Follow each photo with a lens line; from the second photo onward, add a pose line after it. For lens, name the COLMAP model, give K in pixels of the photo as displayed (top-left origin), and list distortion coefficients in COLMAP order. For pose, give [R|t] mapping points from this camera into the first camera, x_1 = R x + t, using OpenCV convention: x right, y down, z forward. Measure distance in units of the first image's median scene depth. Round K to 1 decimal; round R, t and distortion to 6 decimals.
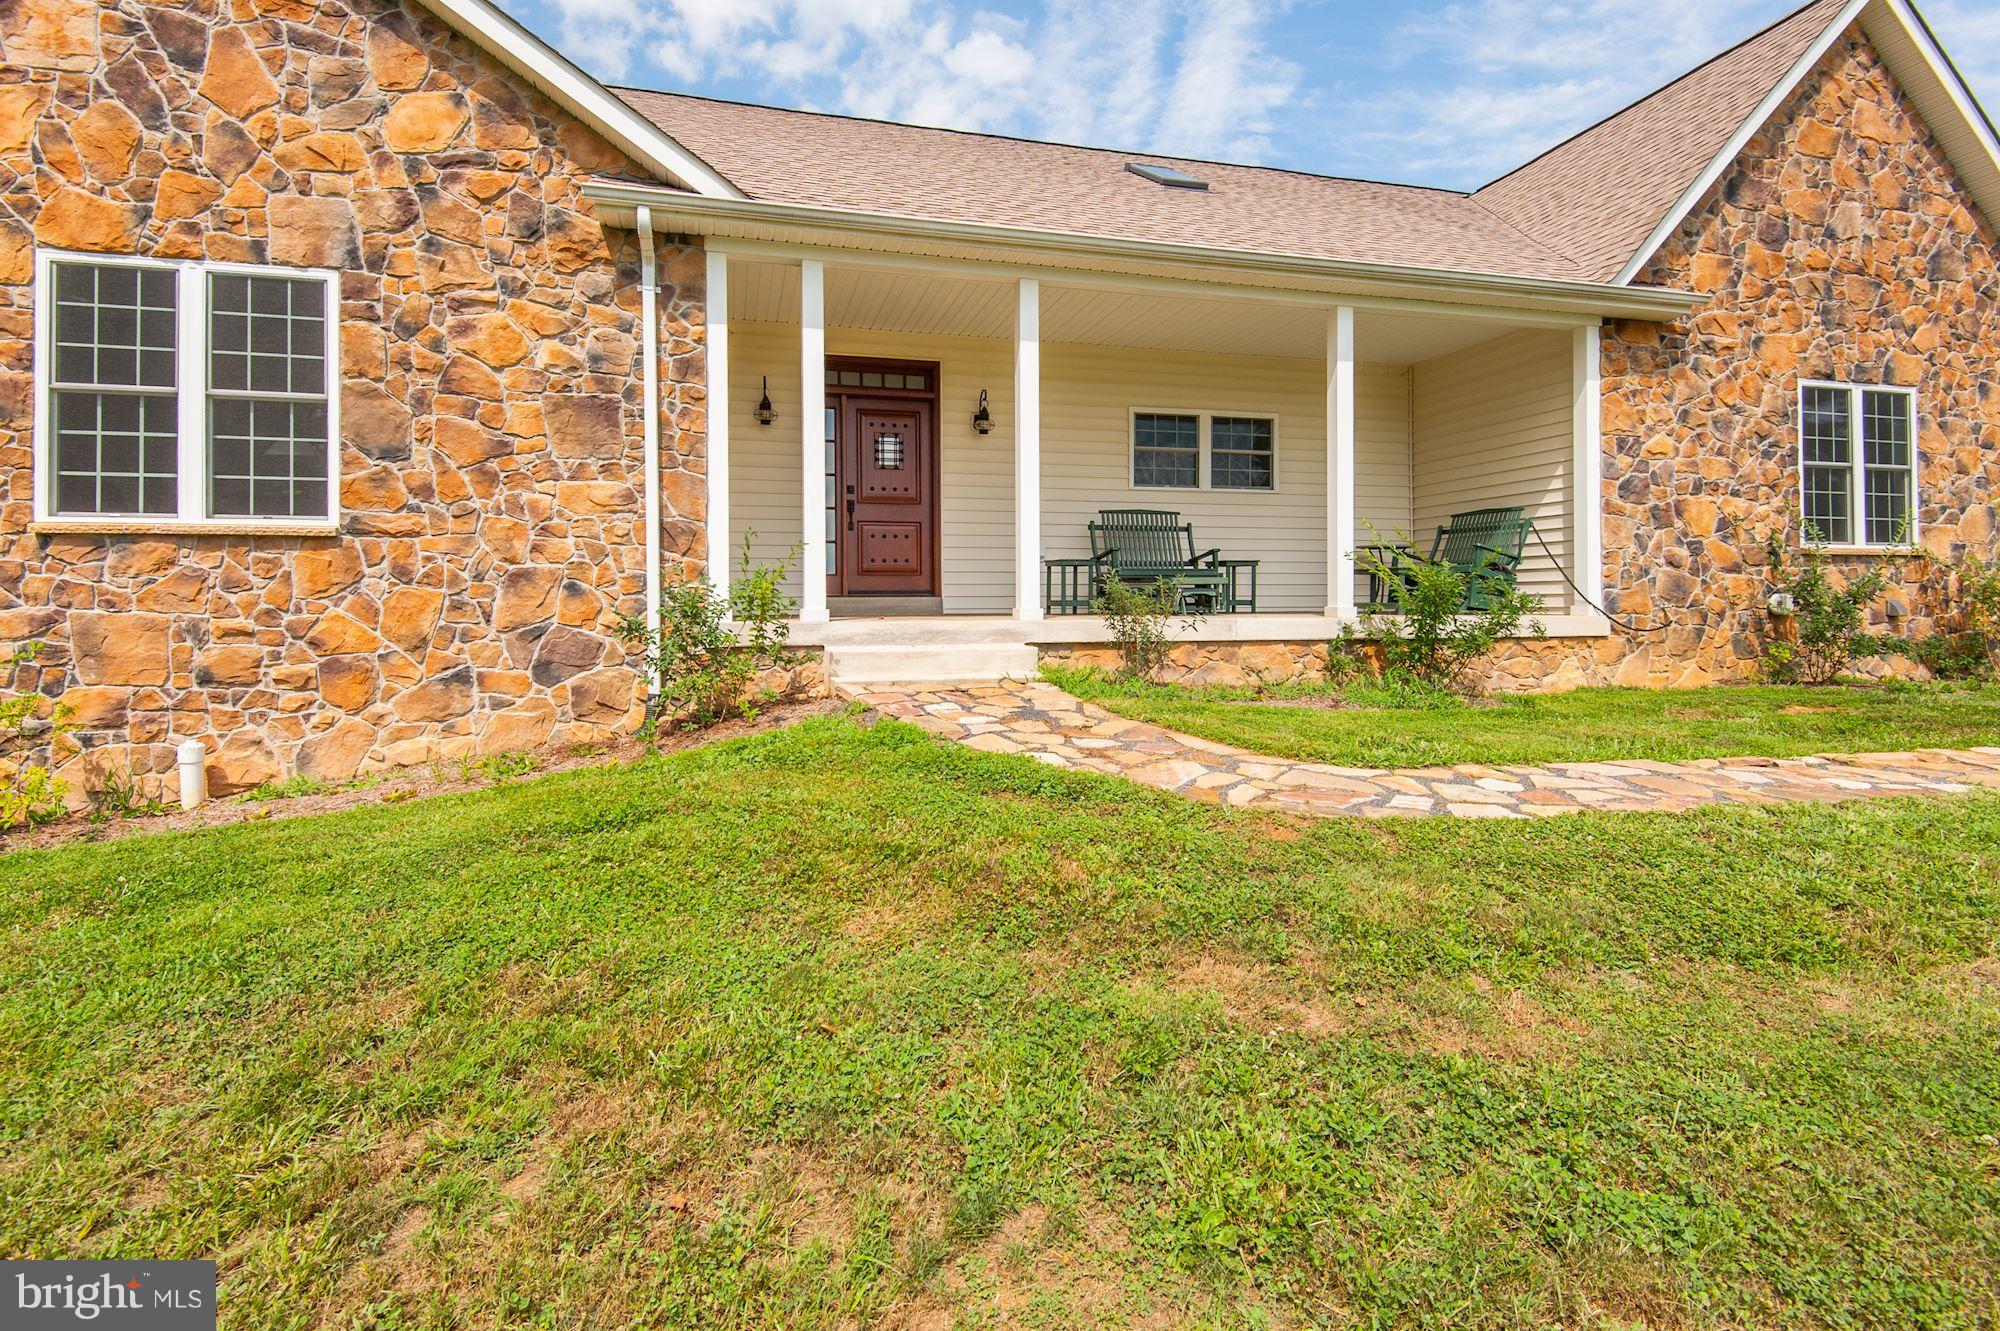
lens RADIAL K [[995.1, 0, 1002.9], [0, 995.1, 613.4], [0, 0, 1]] dist [0.003650, -0.004119]
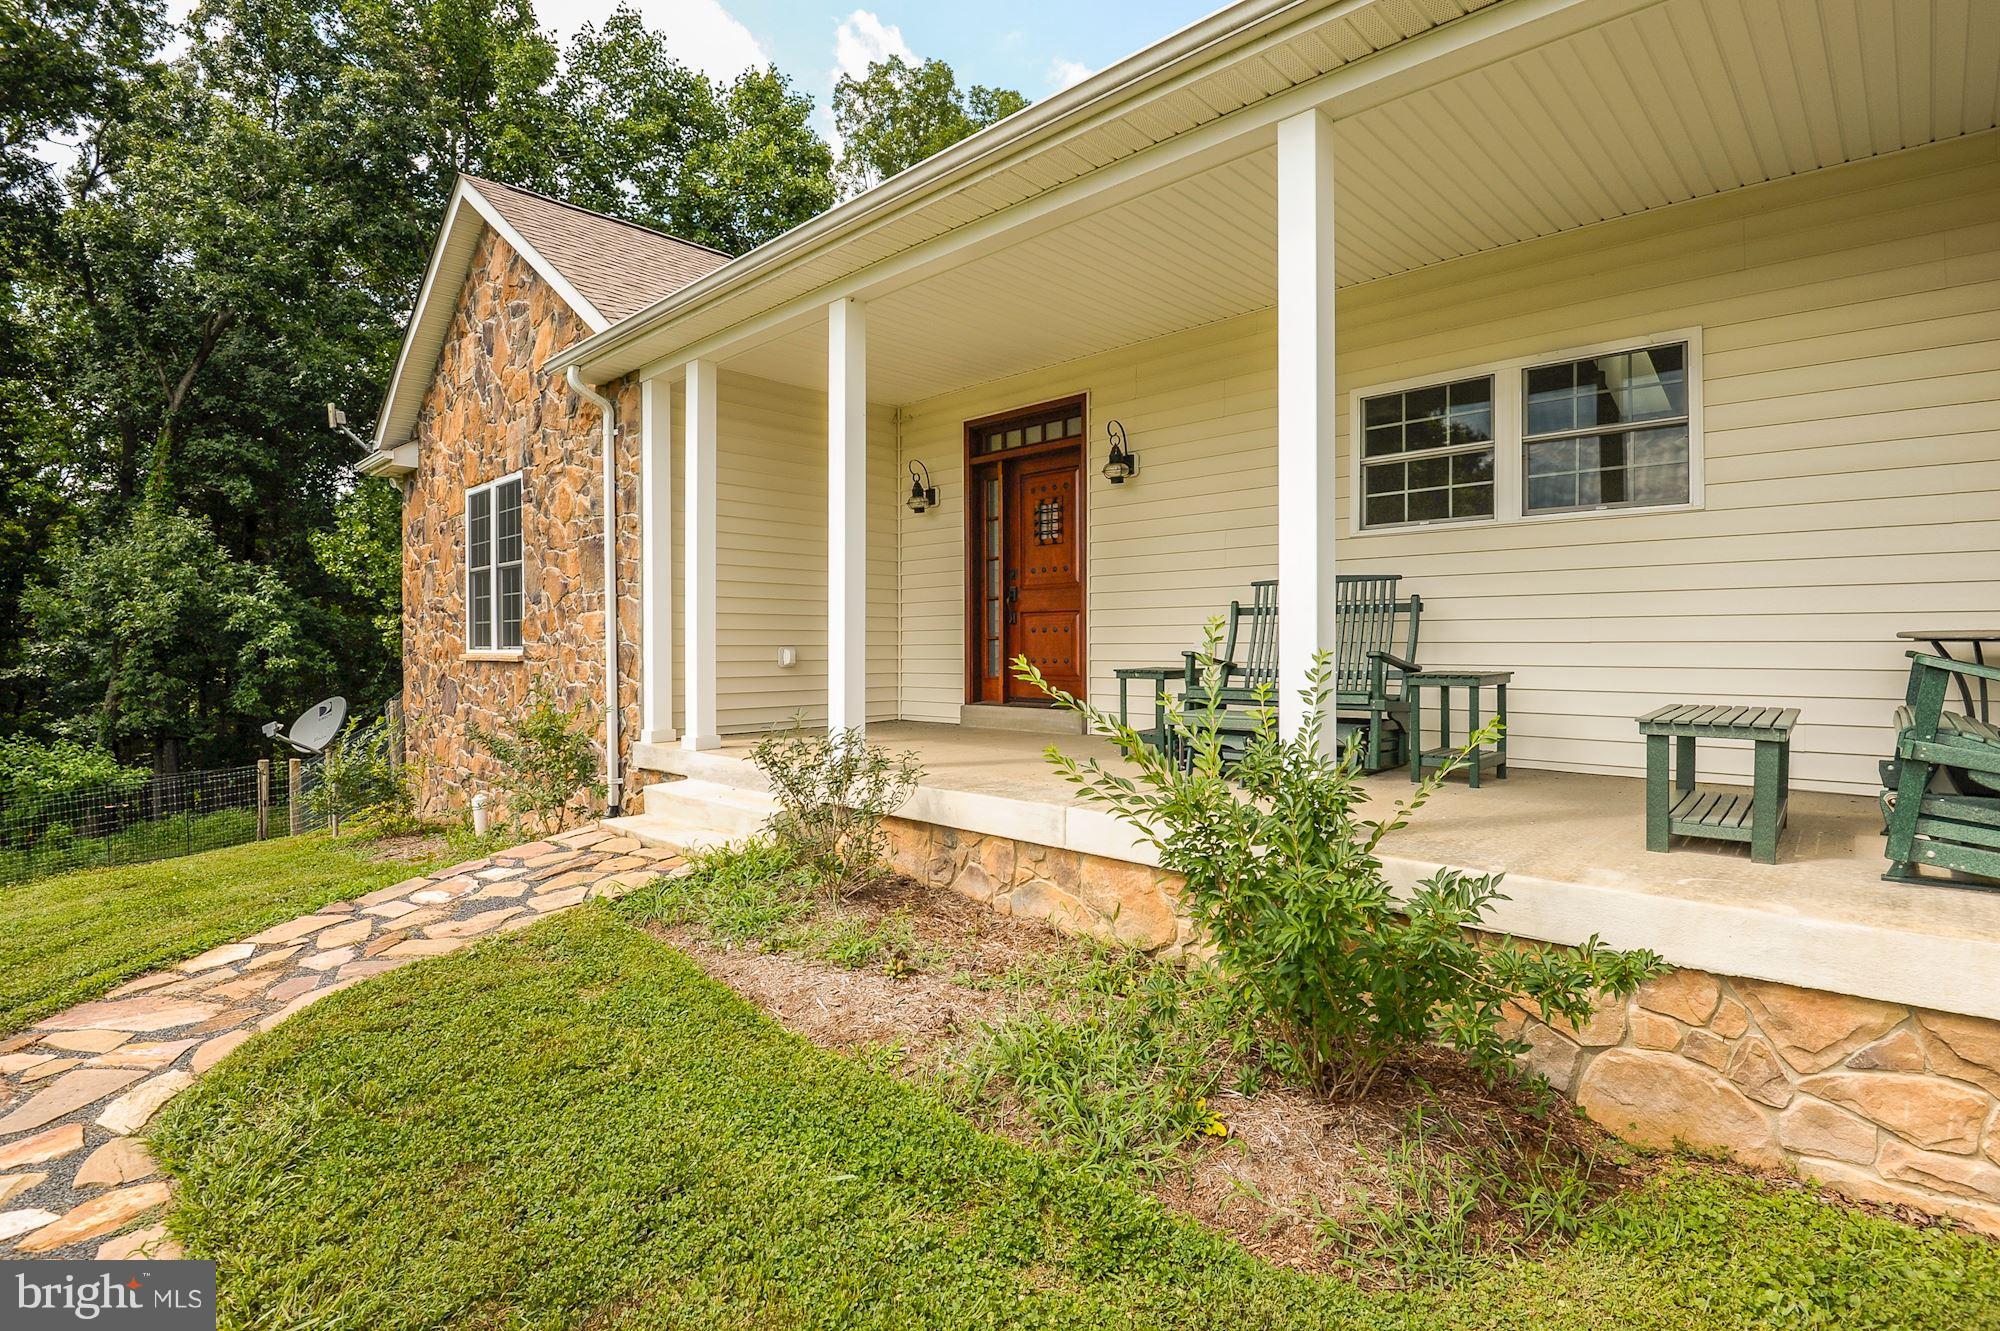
lens RADIAL K [[1016.5, 0, 990.7], [0, 1016.5, 652.8], [0, 0, 1]] dist [-0.004988, -0.001451]
pose [[0.487646, 0.011497, -0.872966, 0.580566], [-0.000670, 0.999918, 0.012795, -0.071991], [0.873041, -0.005654, 0.487614, 0.584802]]
